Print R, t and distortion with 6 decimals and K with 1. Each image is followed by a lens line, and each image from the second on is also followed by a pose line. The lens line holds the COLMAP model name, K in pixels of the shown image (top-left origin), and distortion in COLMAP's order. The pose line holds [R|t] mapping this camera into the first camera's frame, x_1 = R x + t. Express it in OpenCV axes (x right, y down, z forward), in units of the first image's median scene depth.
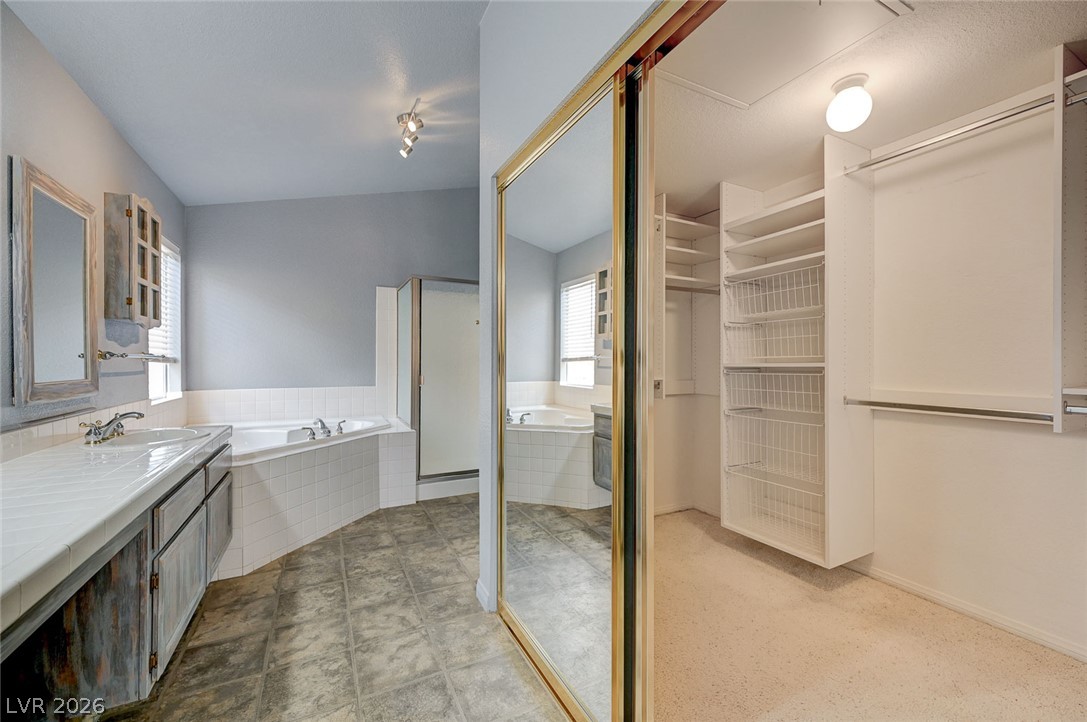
lens RADIAL K [[434.2, 0, 547.4], [0, 434.2, 360.5], [0, 0, 1]] dist [-0.000670, -0.000216]
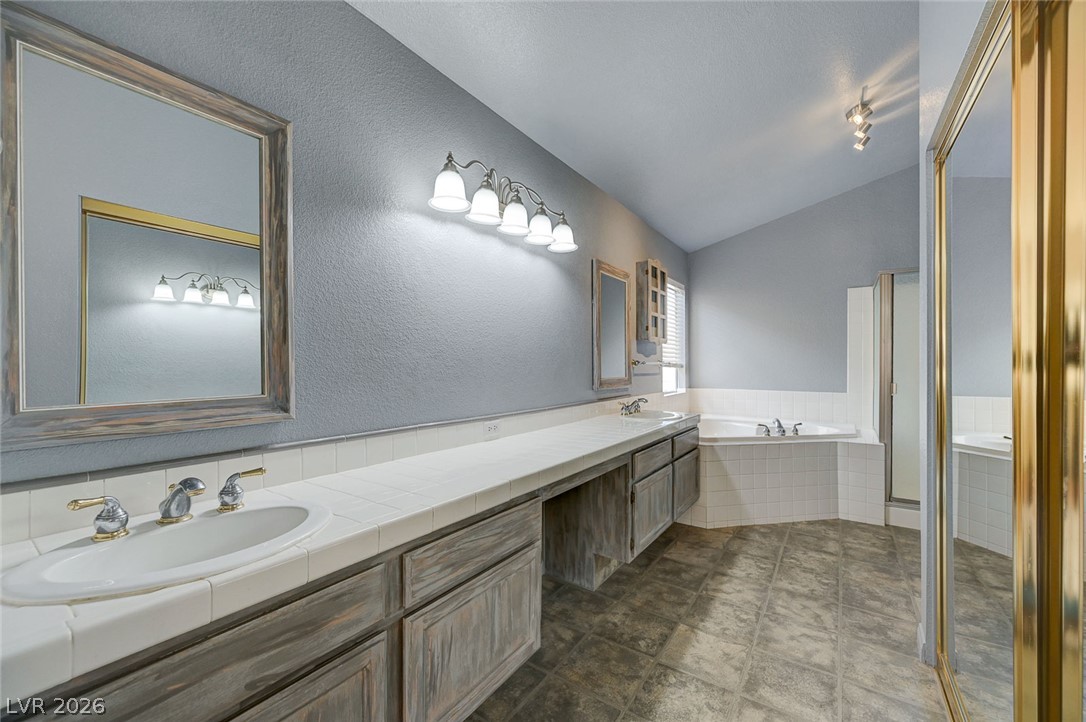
lens RADIAL K [[429.4, 0, 546.3], [0, 429.4, 363.8], [0, 0, 1]] dist [-0.000555, 0.000039]
pose [[0.465521, -0.002205, -0.885034, 0.237285], [-0.000841, 0.999995, -0.002934, -0.002878], [0.885036, 0.002110, 0.465517, -0.044477]]
